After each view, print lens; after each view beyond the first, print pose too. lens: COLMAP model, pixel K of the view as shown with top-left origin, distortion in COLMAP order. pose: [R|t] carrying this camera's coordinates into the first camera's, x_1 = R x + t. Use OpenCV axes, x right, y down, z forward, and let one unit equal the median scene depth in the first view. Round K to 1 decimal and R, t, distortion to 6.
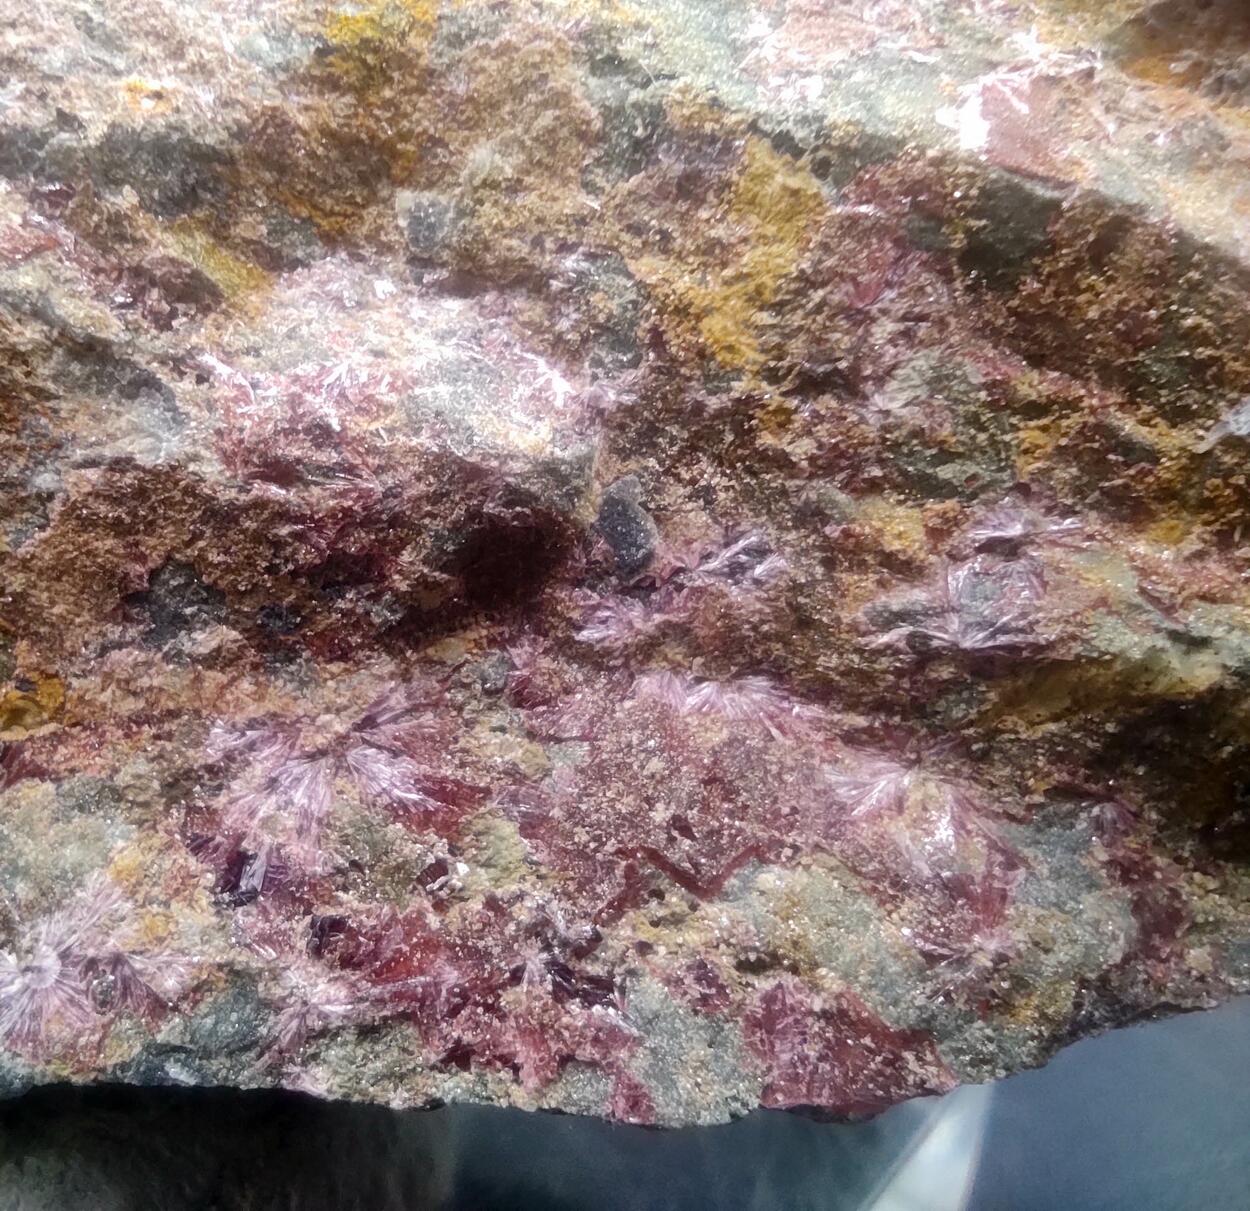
lens RADIAL K [[1207.9, 0, 478.9], [0, 1207.9, 545.8], [0, 0, 1]] dist [0.073725, -0.123300]
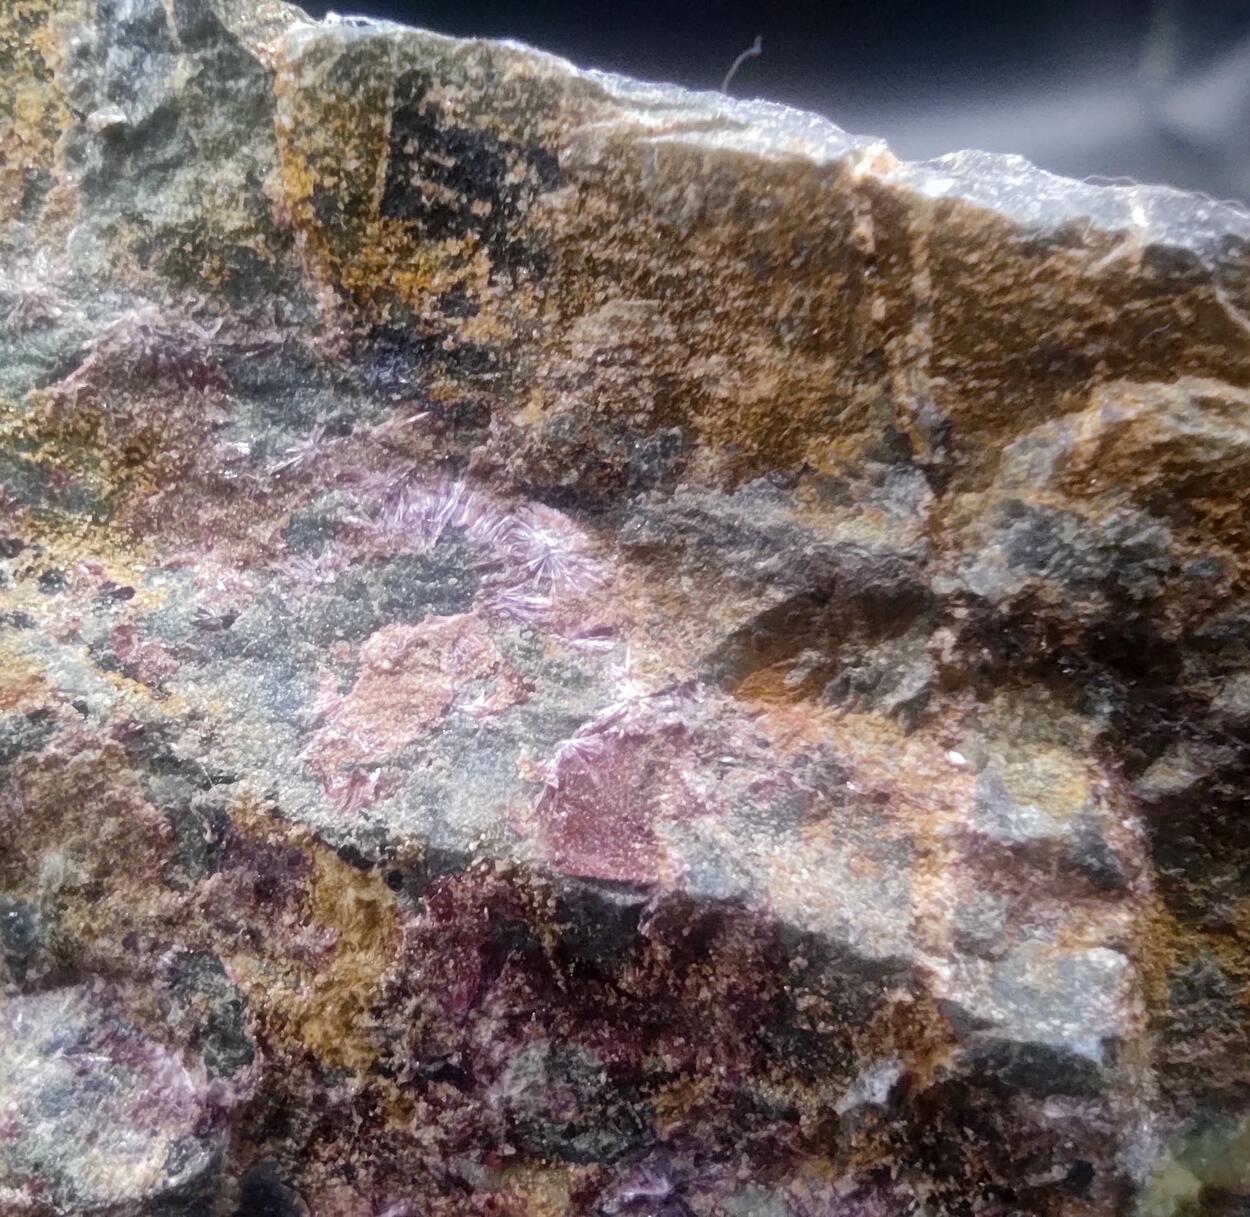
lens RADIAL K [[1207.9, 0, 509.0], [0, 1207.9, 573.6], [0, 0, 1]] dist [0.073725, -0.123300]
pose [[0.990859, -0.125548, -0.049367, 0.430448], [0.131412, 0.980989, 0.142797, -0.639816], [0.030500, -0.147979, 0.988520, 0.123175]]
